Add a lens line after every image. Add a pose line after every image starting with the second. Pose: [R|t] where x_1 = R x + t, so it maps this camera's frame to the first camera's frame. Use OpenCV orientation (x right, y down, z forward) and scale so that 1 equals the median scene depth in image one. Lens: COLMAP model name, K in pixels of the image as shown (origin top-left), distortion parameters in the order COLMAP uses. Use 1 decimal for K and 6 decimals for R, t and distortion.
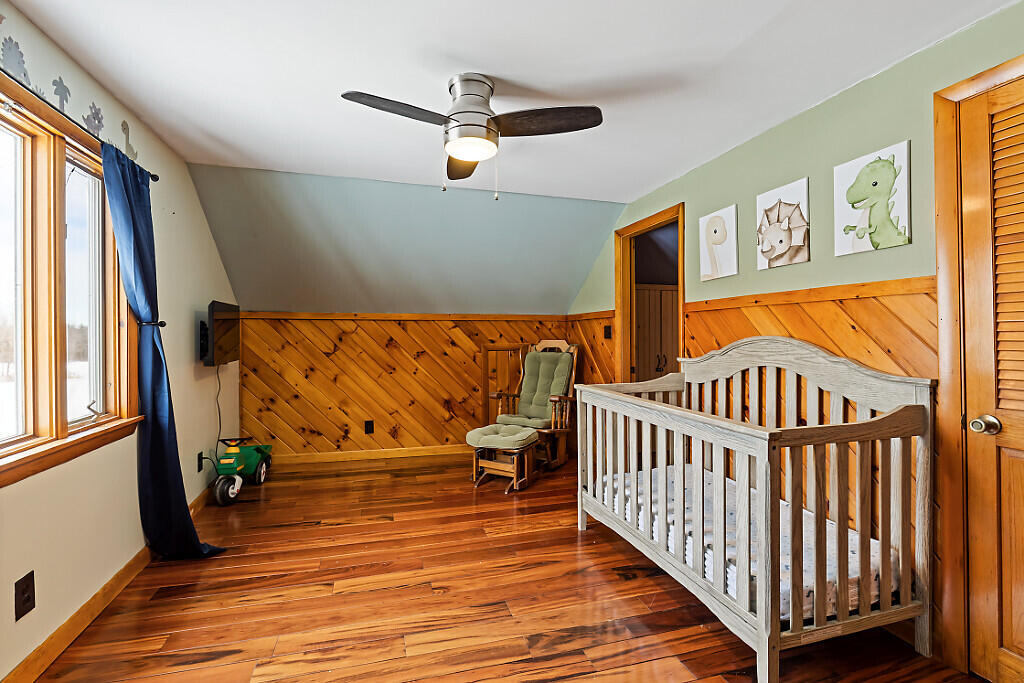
lens RADIAL K [[467.2, 0, 509.2], [0, 467.2, 337.9], [0, 0, 1]] dist [0.000033, -0.001542]
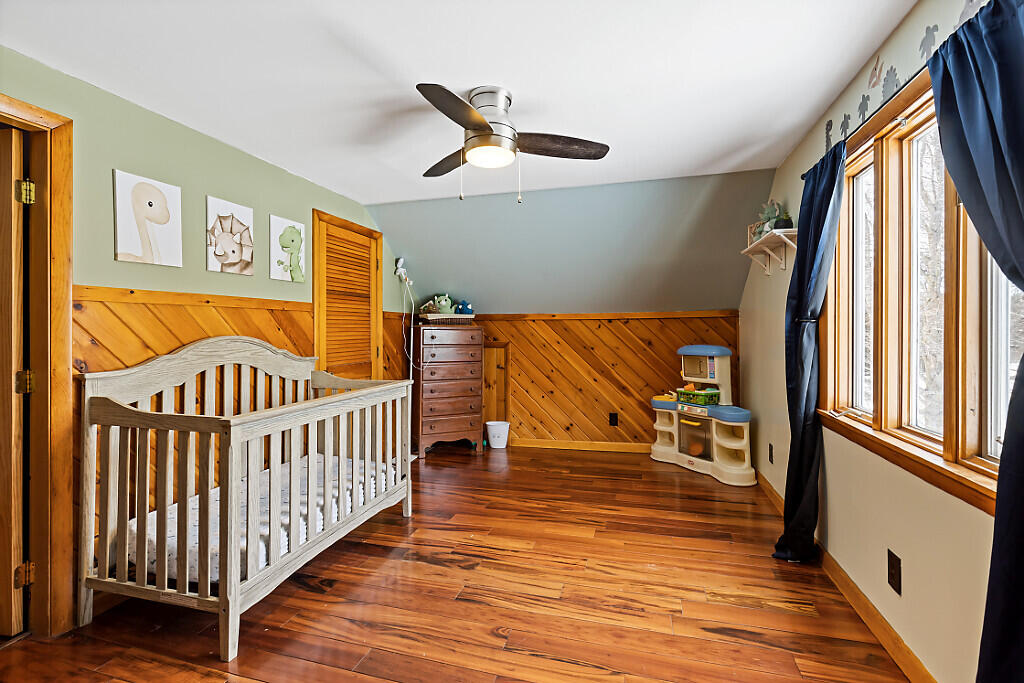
lens RADIAL K [[467.2, 0, 510.8], [0, 467.2, 330.7], [0, 0, 1]] dist [0.000033, -0.001542]
pose [[-0.847300, 0.007195, 0.531066, -0.608266], [0.013750, 0.999870, 0.008390, -0.016666], [-0.530937, 0.014410, -0.847289, 1.674892]]
